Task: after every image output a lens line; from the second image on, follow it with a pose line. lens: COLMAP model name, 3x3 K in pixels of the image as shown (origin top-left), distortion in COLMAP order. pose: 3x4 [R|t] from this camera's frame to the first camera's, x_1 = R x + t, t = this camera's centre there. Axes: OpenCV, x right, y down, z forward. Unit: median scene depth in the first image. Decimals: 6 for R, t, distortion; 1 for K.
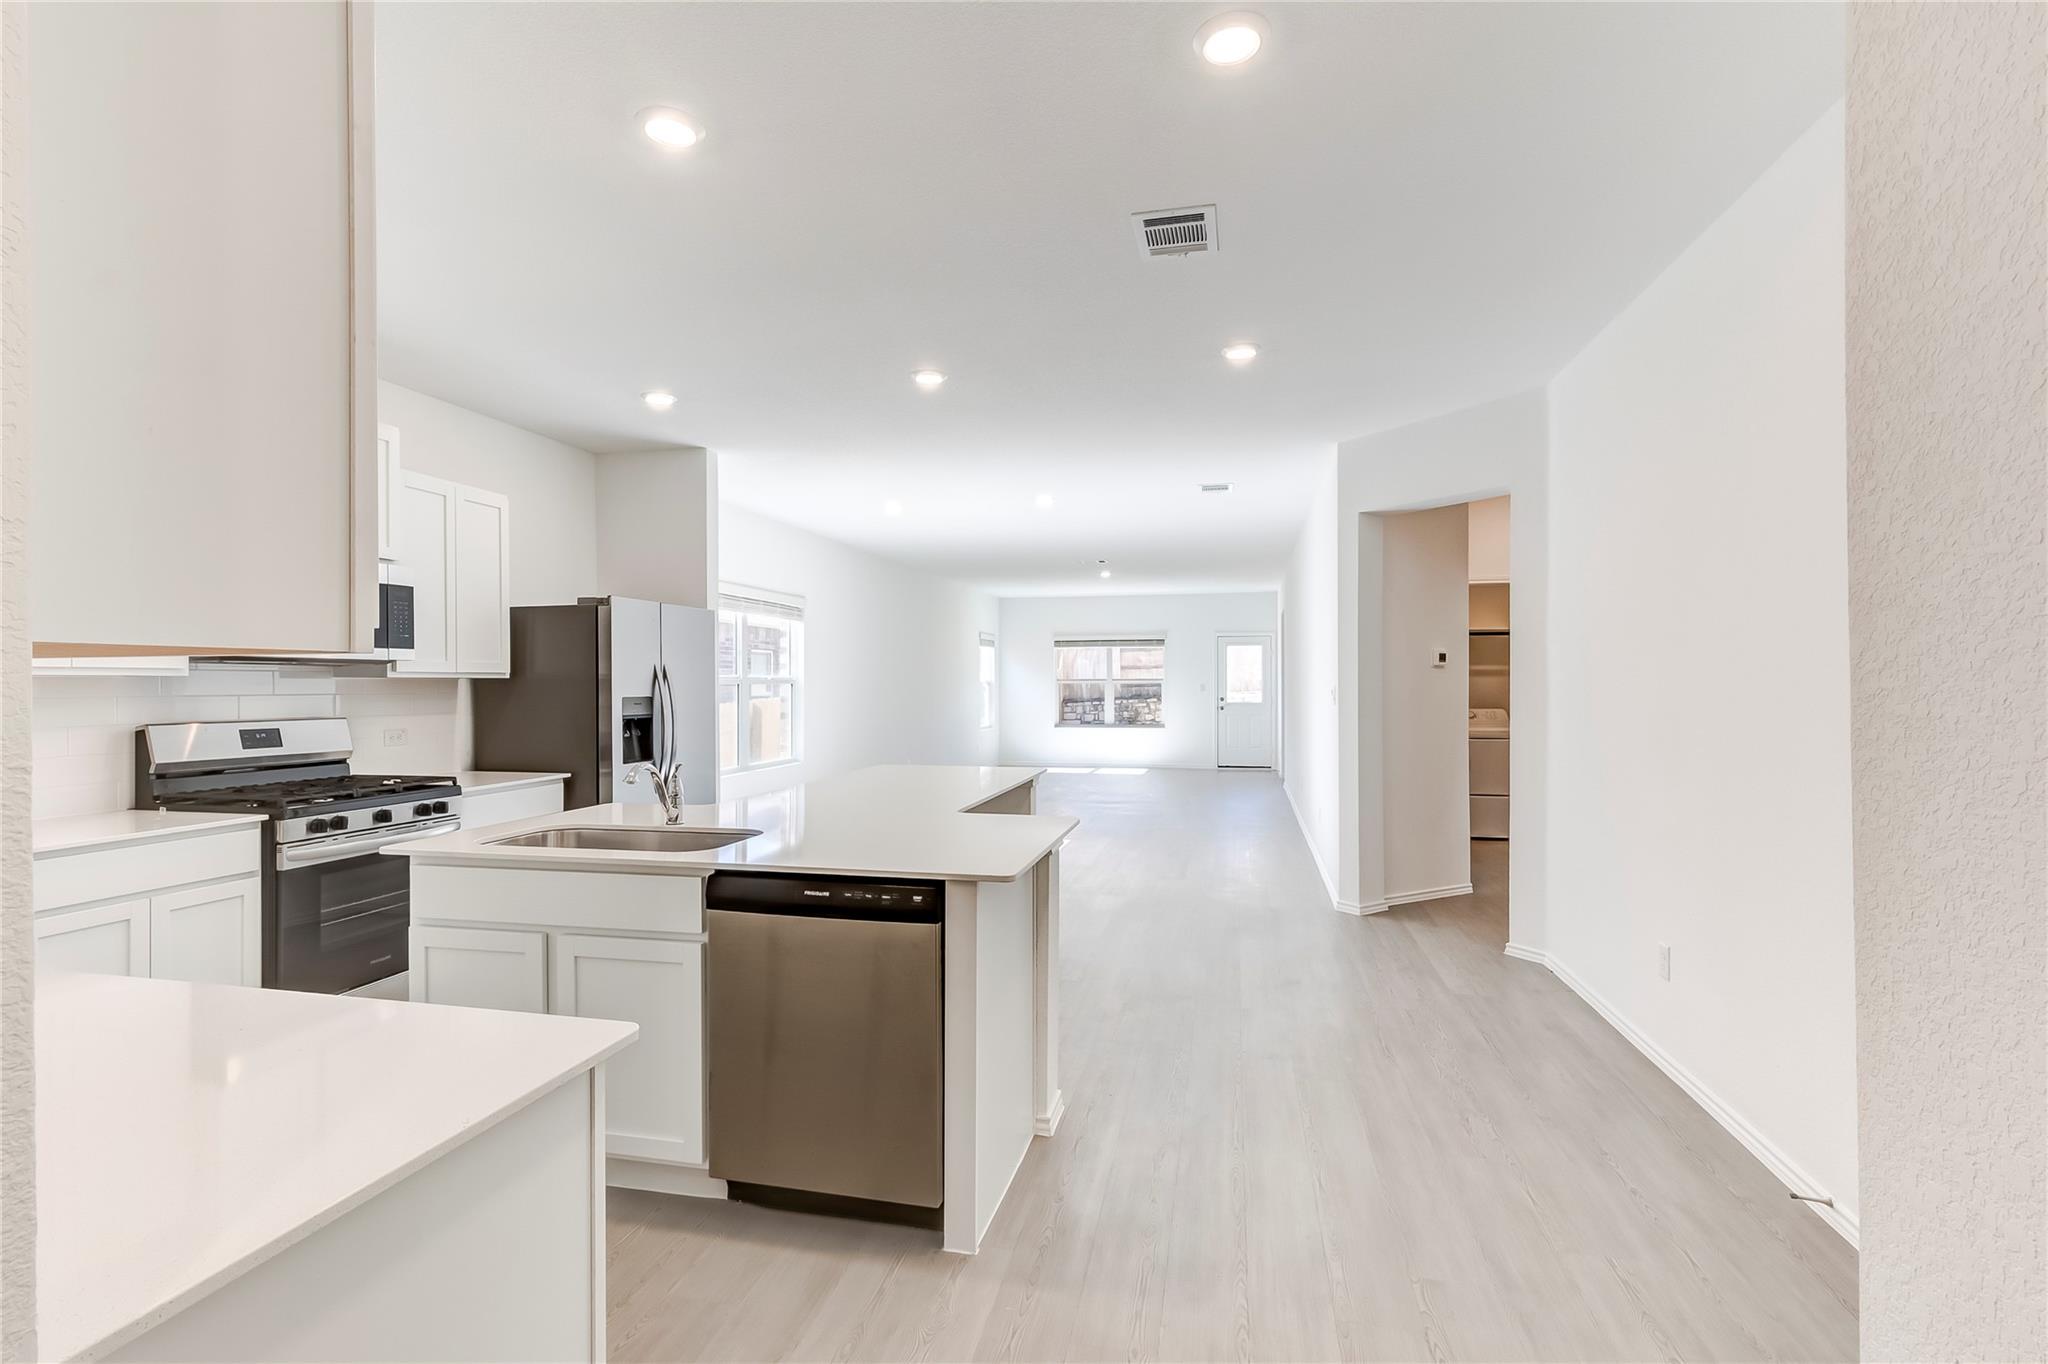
lens RADIAL K [[946.7, 0, 1039.5], [0, 946.7, 679.0], [0, 0, 1]] dist [0.003847, -0.002548]
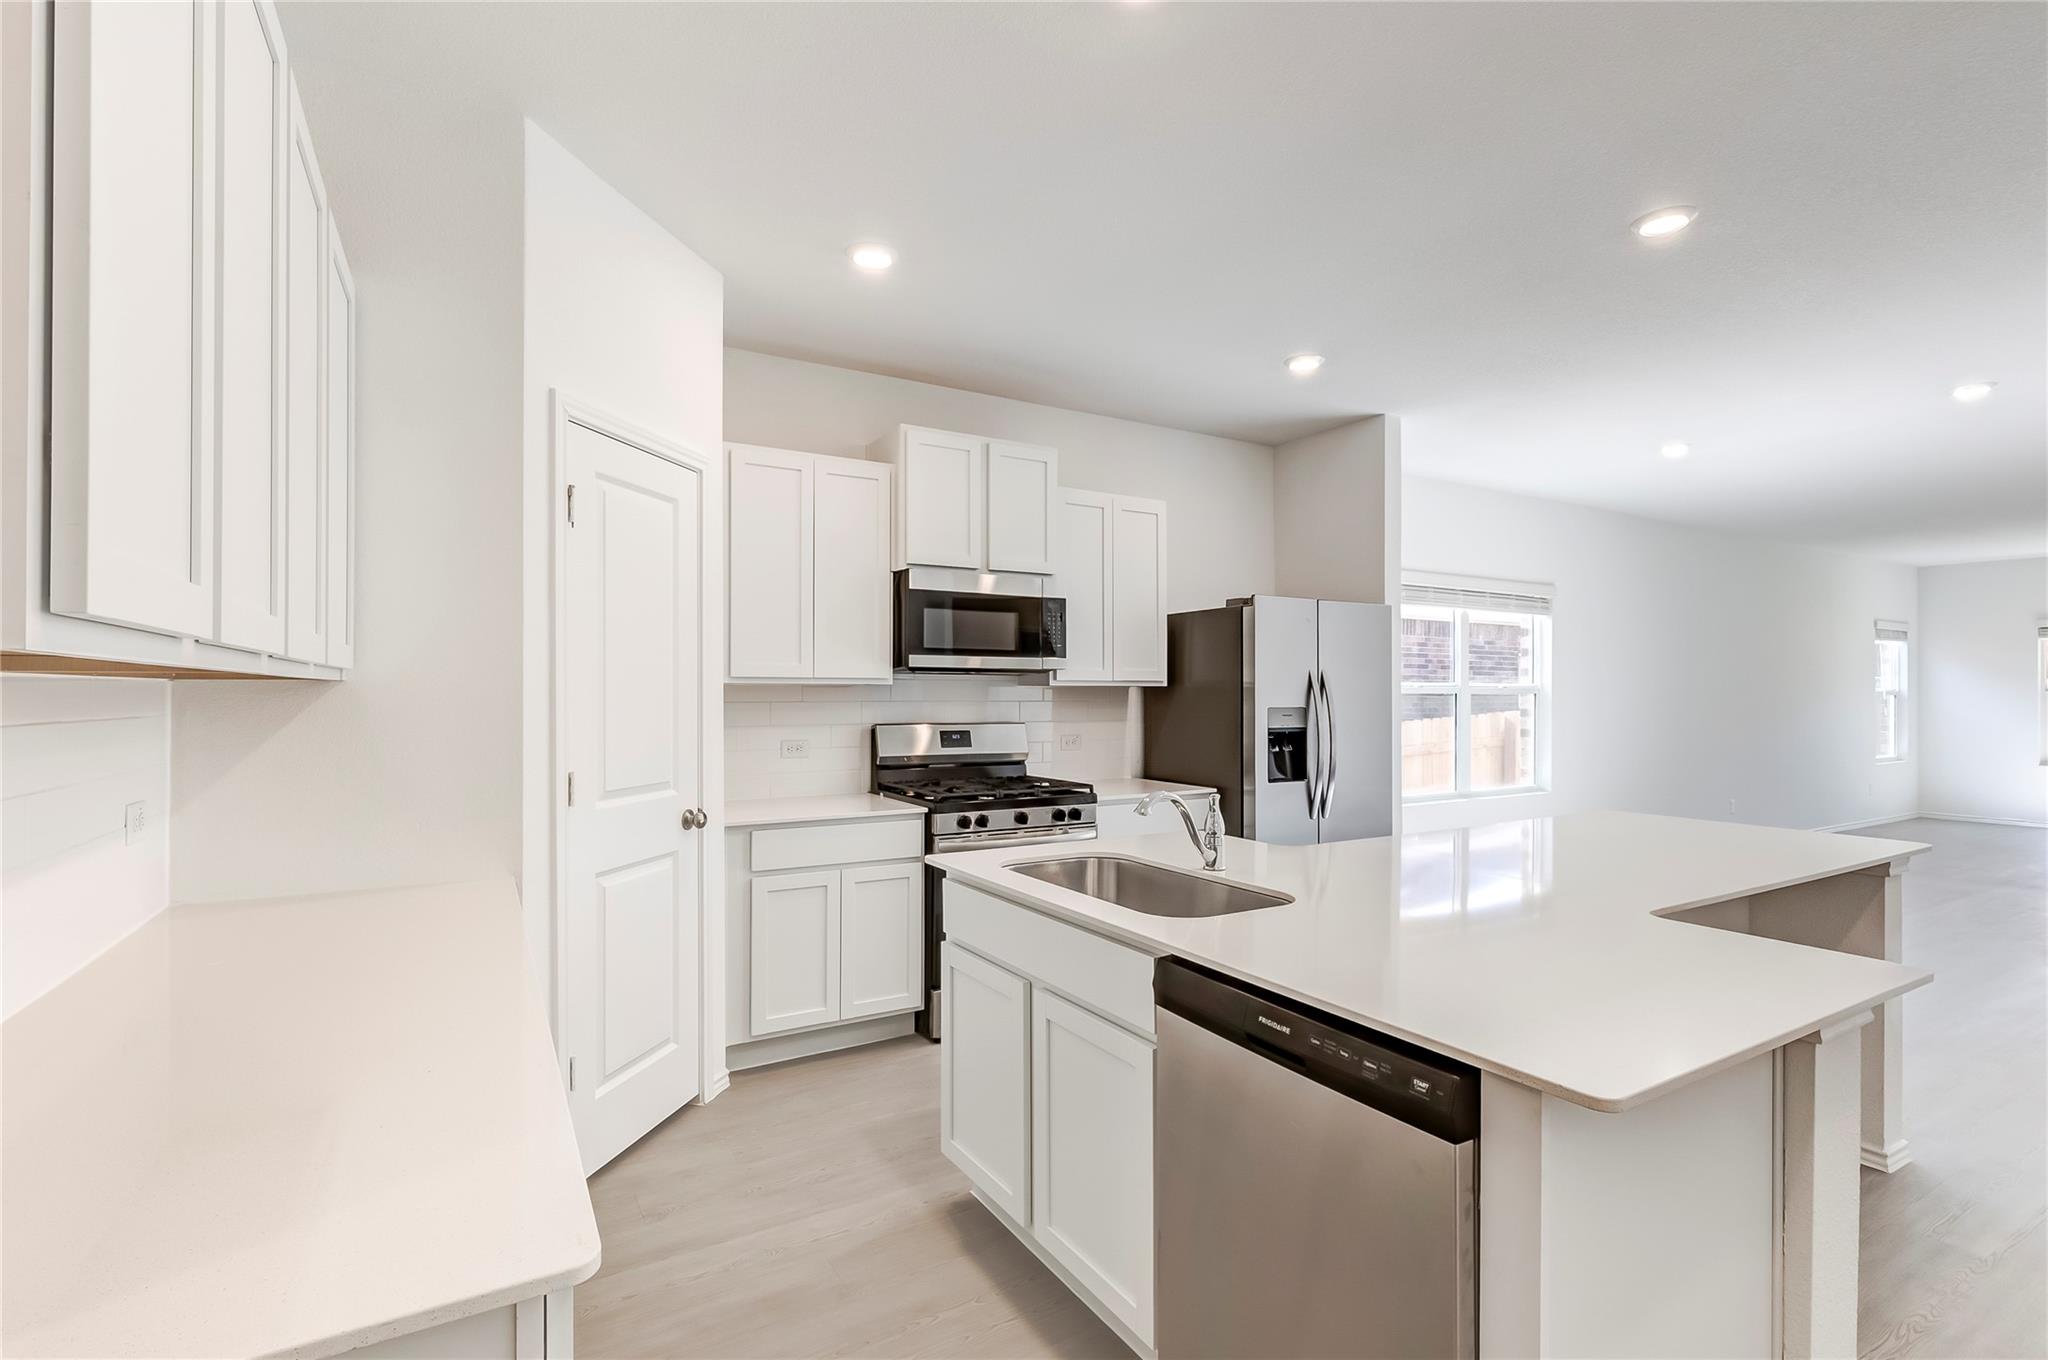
lens RADIAL K [[946.7, 0, 1009.4], [0, 946.7, 687.8], [0, 0, 1]] dist [0.003847, -0.002548]
pose [[0.676480, -0.000004, -0.736461, 0.053786], [-0.000269, 1.000000, -0.000252, 0.000917], [0.736461, 0.000369, 0.676480, 0.216012]]
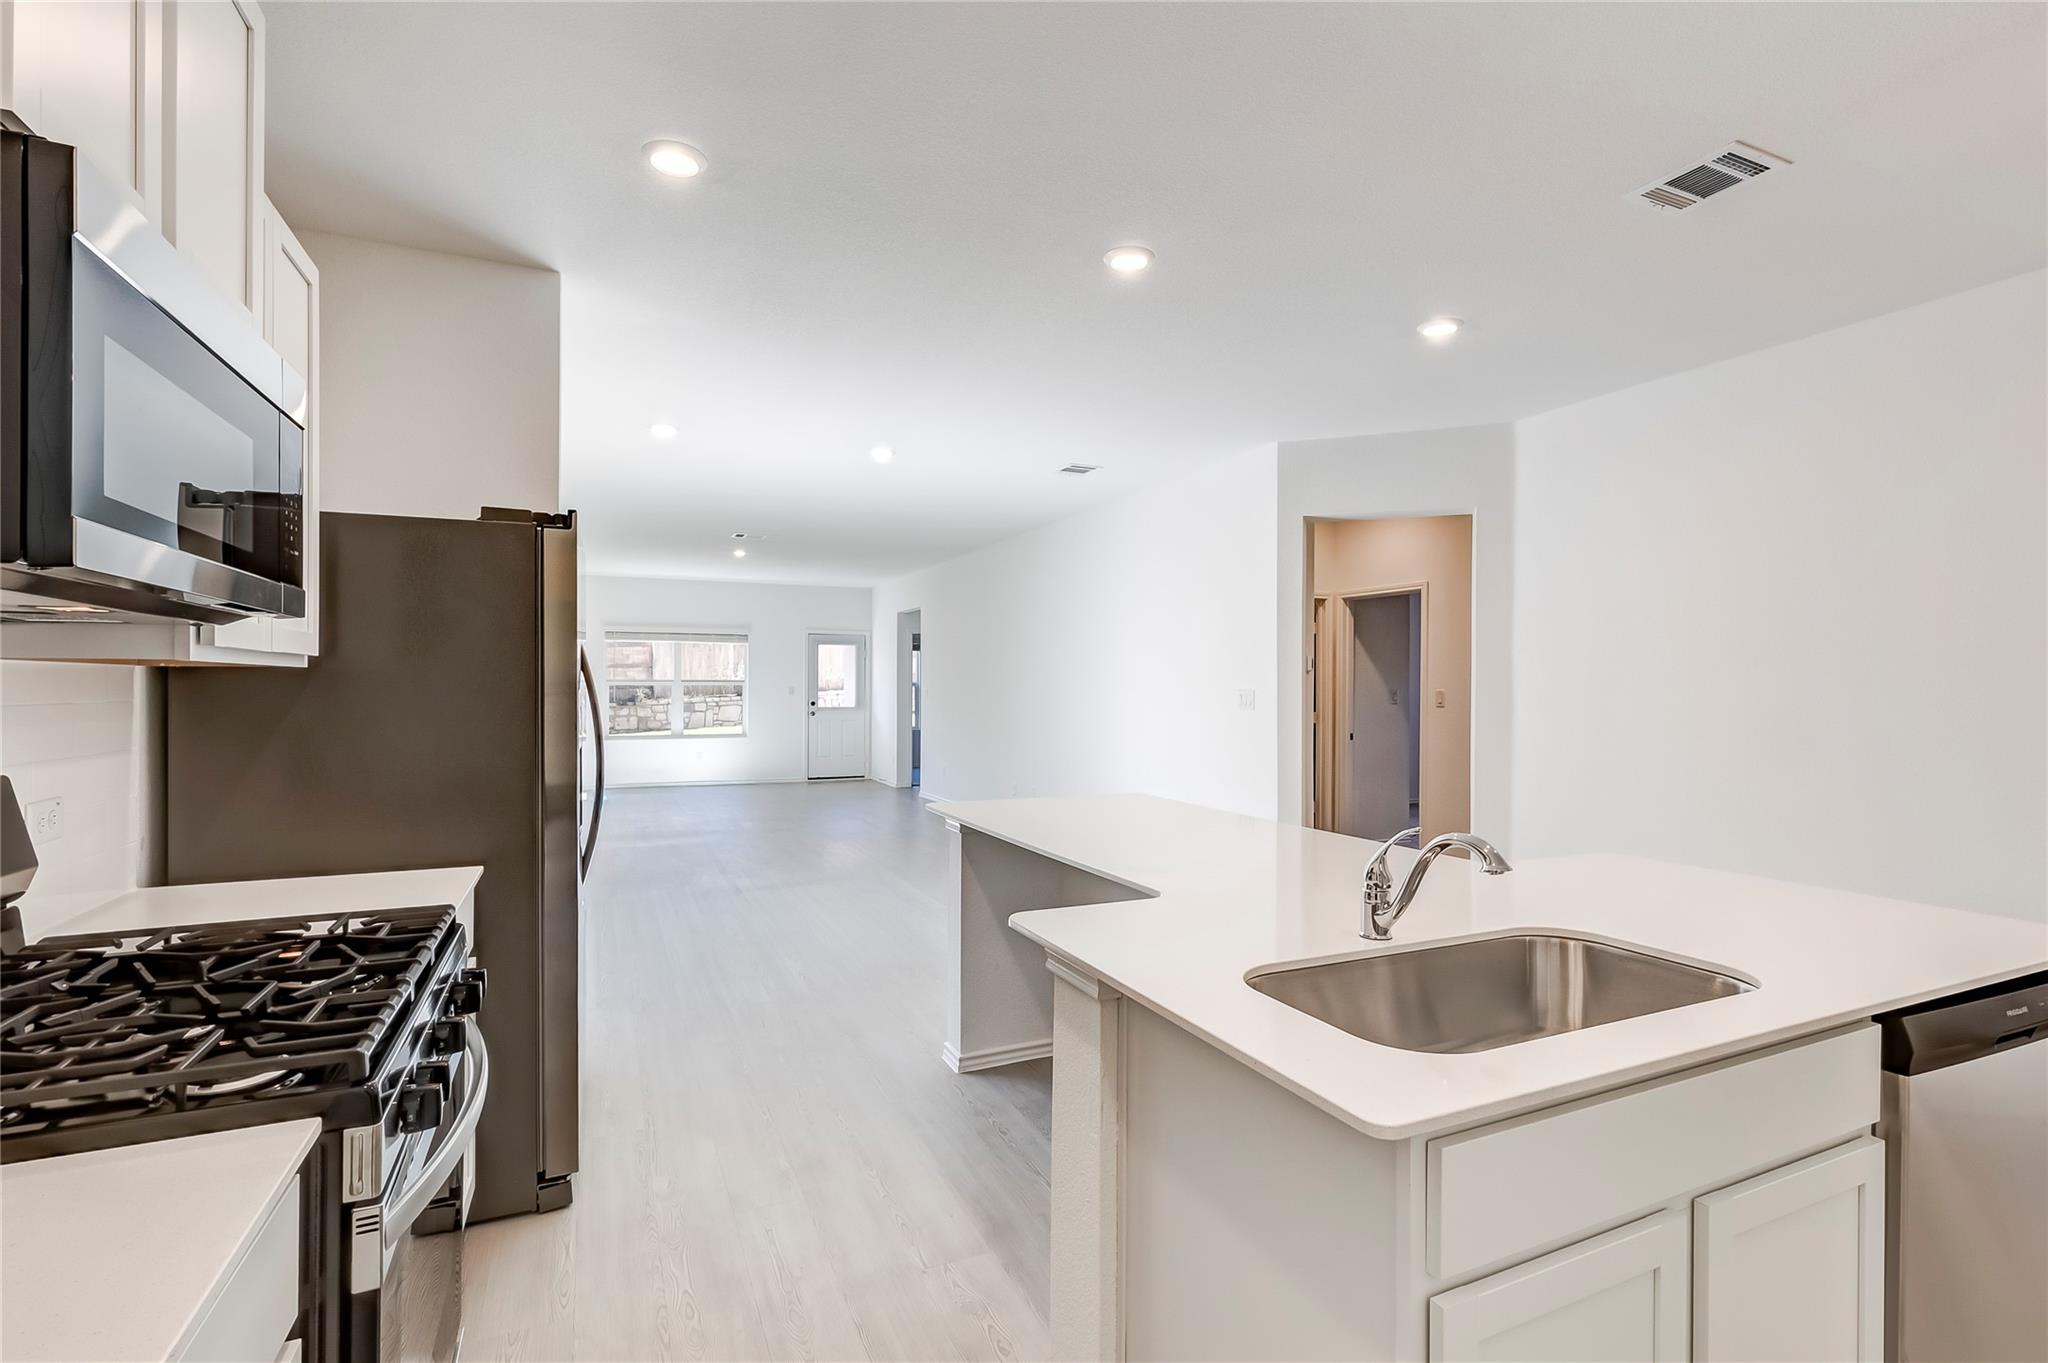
lens RADIAL K [[946.7, 0, 1030.9], [0, 946.7, 689.2], [0, 0, 1]] dist [0.003847, -0.002548]
pose [[0.790220, 0.001526, 0.612822, -0.566437], [-0.006447, 0.999962, 0.005824, 0.003599], [-0.612790, -0.008553, 0.790200, 0.440694]]
